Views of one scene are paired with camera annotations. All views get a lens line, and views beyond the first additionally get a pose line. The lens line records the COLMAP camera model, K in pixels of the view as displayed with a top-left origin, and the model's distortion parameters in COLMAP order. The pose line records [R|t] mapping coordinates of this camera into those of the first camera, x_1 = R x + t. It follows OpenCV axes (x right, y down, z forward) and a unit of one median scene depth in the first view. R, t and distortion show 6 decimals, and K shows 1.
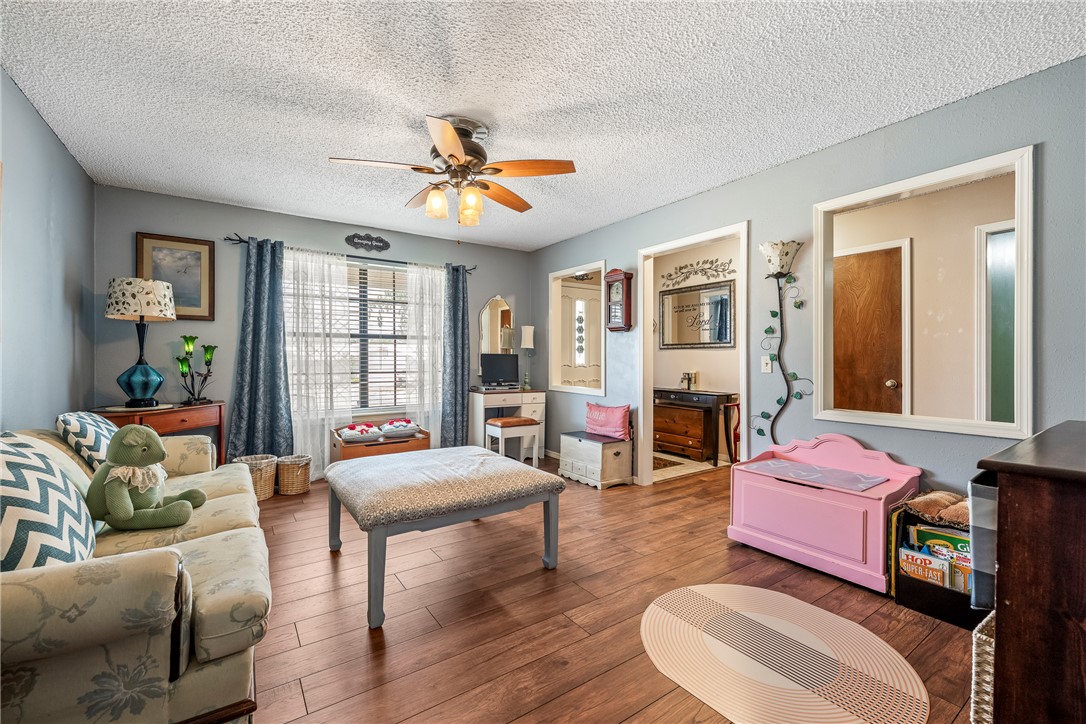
lens RADIAL K [[453.7, 0, 541.1], [0, 453.7, 360.4], [0, 0, 1]] dist [-0.000958, -0.000252]
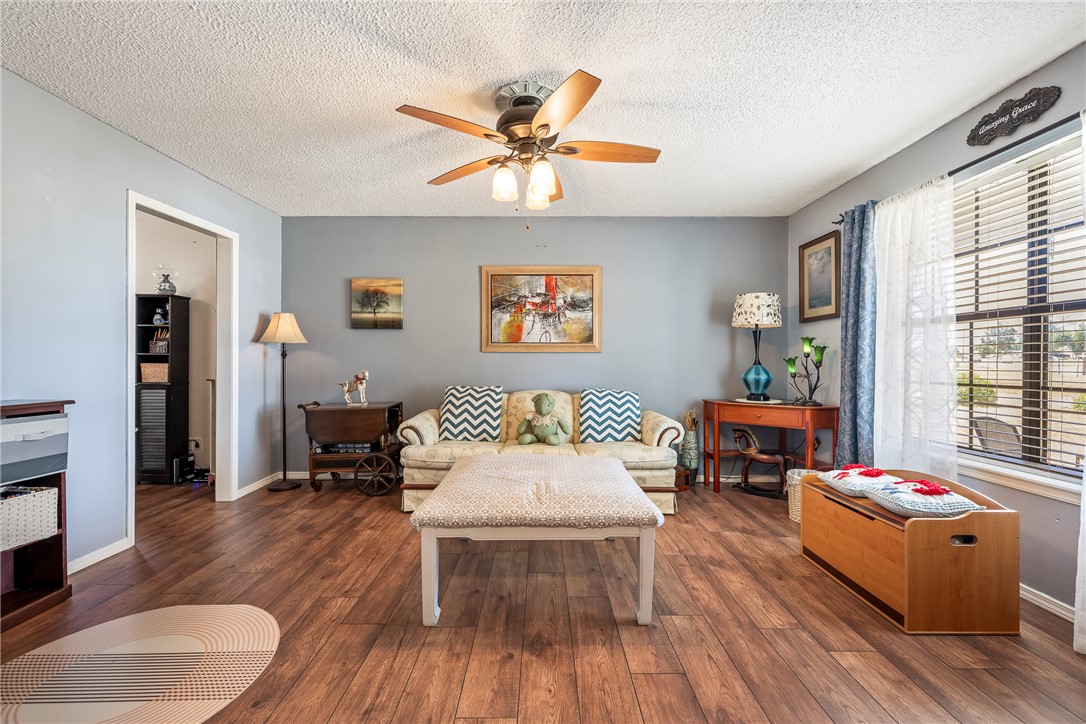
lens RADIAL K [[453.7, 0, 542.9], [0, 453.7, 361.9], [0, 0, 1]] dist [-0.000958, -0.000252]
pose [[-0.571618, -0.001889, -0.820518, 0.378390], [-0.002470, 0.999997, -0.000582, 0.002977], [0.820516, 0.001694, -0.571621, 1.098180]]
